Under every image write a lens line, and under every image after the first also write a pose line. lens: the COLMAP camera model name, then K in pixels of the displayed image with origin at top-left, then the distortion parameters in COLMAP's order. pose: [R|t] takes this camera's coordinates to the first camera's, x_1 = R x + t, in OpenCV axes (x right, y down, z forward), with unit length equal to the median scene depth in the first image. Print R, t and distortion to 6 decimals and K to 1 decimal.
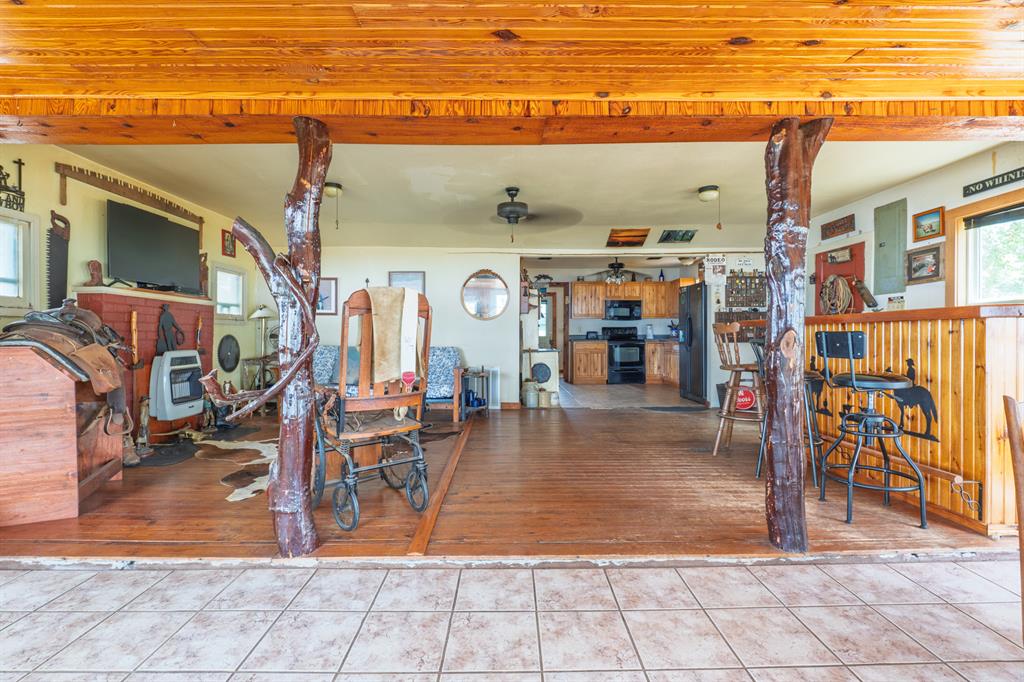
lens RADIAL K [[468.3, 0, 512.6], [0, 468.3, 338.0], [0, 0, 1]] dist [-0.008405, 0.000072]
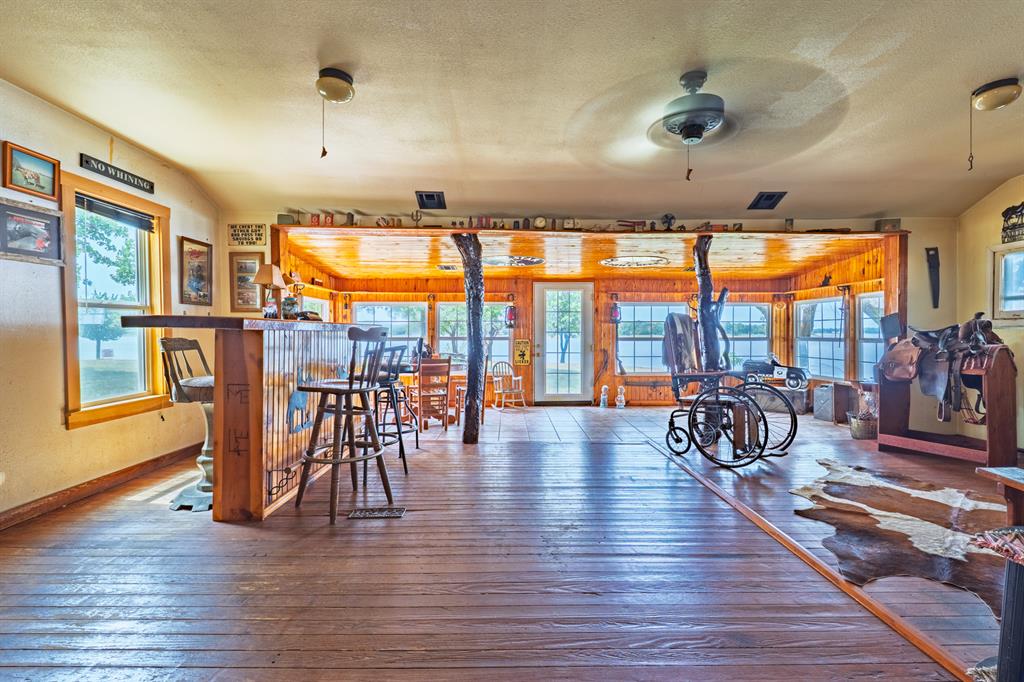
lens RADIAL K [[468.3, 0, 512.6], [0, 468.3, 338.0], [0, 0, 1]] dist [-0.008405, 0.000072]
pose [[-0.999999, -0.001427, -0.000077, 0.258552], [-0.001428, 0.999885, 0.015083, -0.027574], [0.000055, 0.015083, -0.999886, 1.914508]]
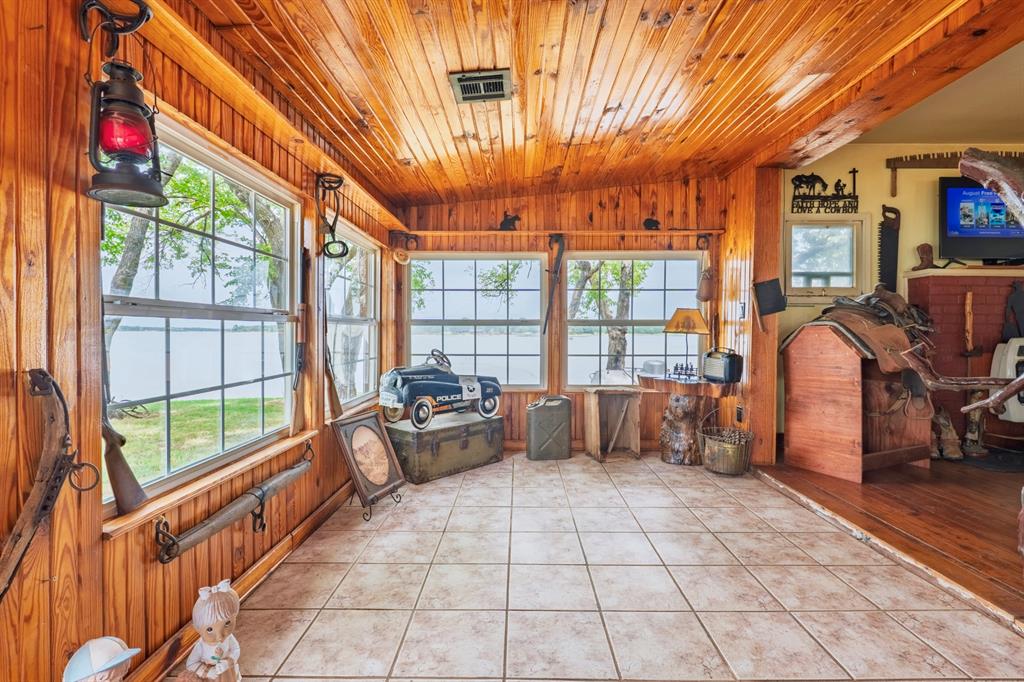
lens RADIAL K [[468.3, 0, 512.6], [0, 468.3, 338.0], [0, 0, 1]] dist [-0.008405, 0.000072]
pose [[-0.023848, 0.010572, -0.999660, 0.116449], [-0.004523, 0.999933, 0.010683, 0.028134], [0.999705, 0.004776, -0.023798, 0.154914]]
